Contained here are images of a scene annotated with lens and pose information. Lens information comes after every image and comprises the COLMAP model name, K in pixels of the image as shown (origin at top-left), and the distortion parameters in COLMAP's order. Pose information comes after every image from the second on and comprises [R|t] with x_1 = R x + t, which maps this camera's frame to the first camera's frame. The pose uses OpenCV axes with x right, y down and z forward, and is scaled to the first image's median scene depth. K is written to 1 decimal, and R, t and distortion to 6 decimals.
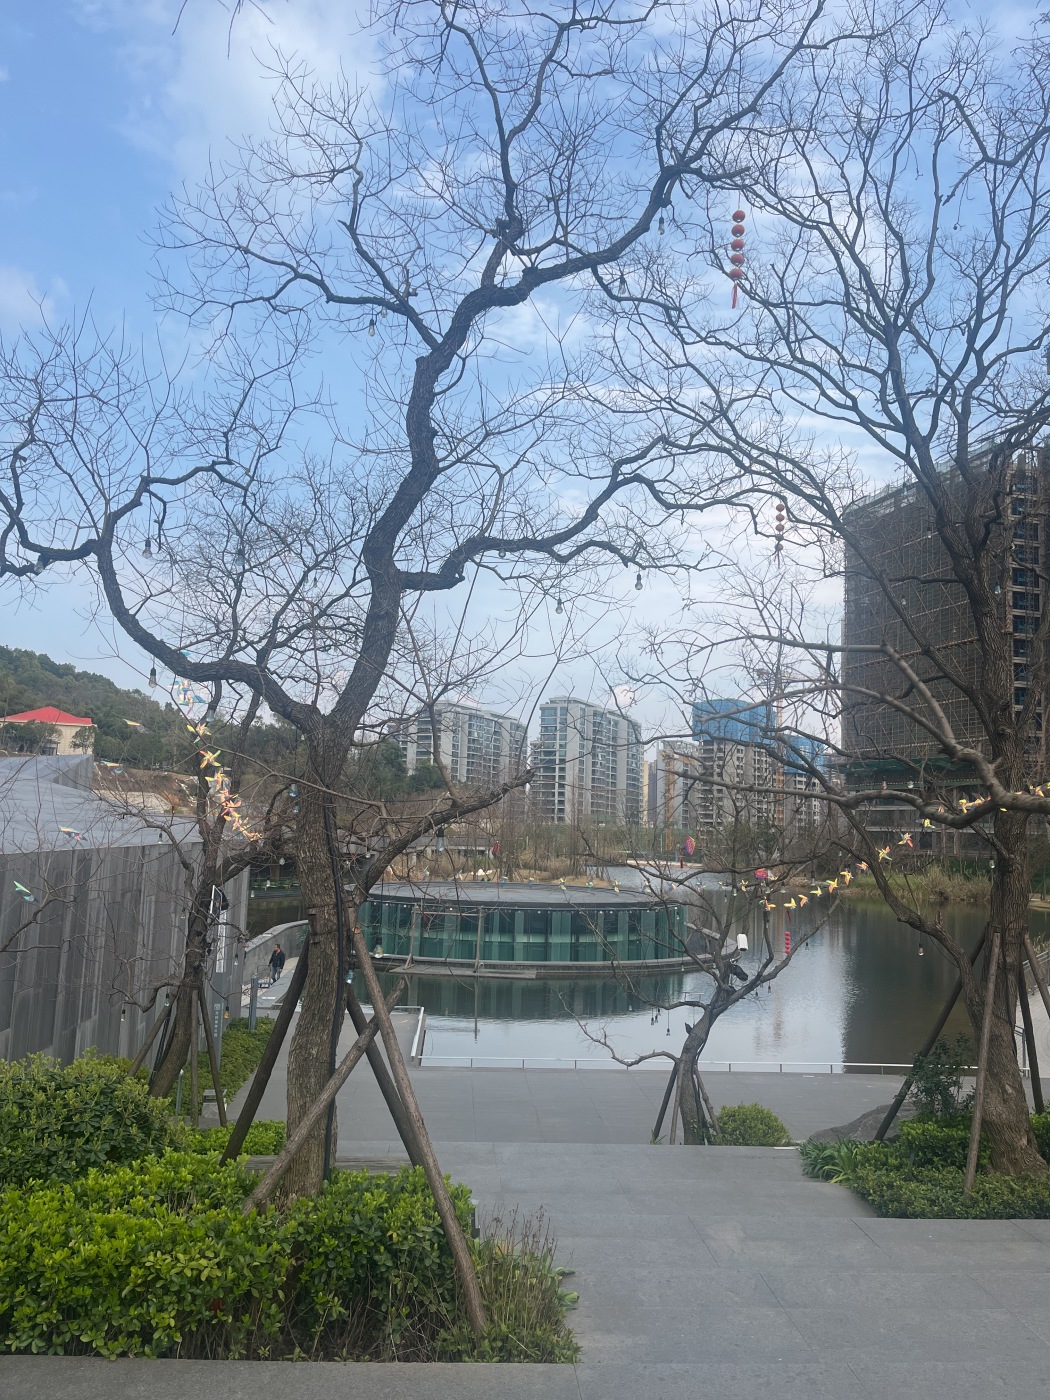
lens RADIAL K [[1106.7, 0, 525.0], [0, 1106.7, 700.0], [0, 0, 1]] dist [0.049860, -0.010805]
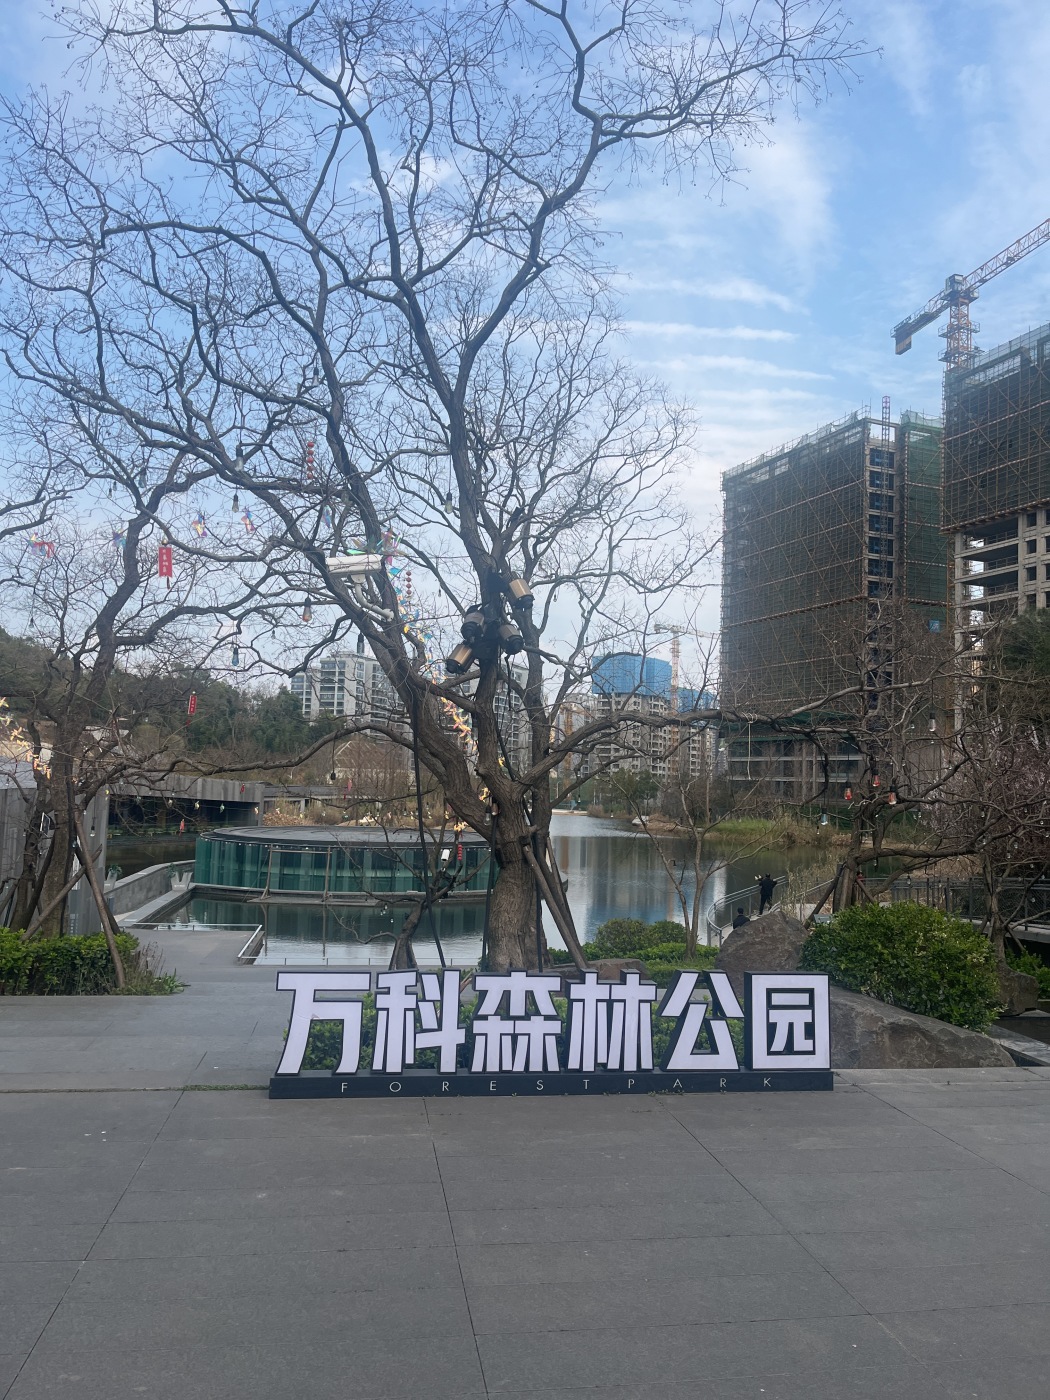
lens RADIAL K [[1106.7, 0, 525.0], [0, 1106.7, 700.0], [0, 0, 1]] dist [0.049860, -0.010805]
pose [[0.996771, 0.006651, 0.080025, 0.069067], [-0.010198, 0.998979, 0.044004, -0.016105], [-0.079650, -0.044678, 0.995821, -0.152126]]
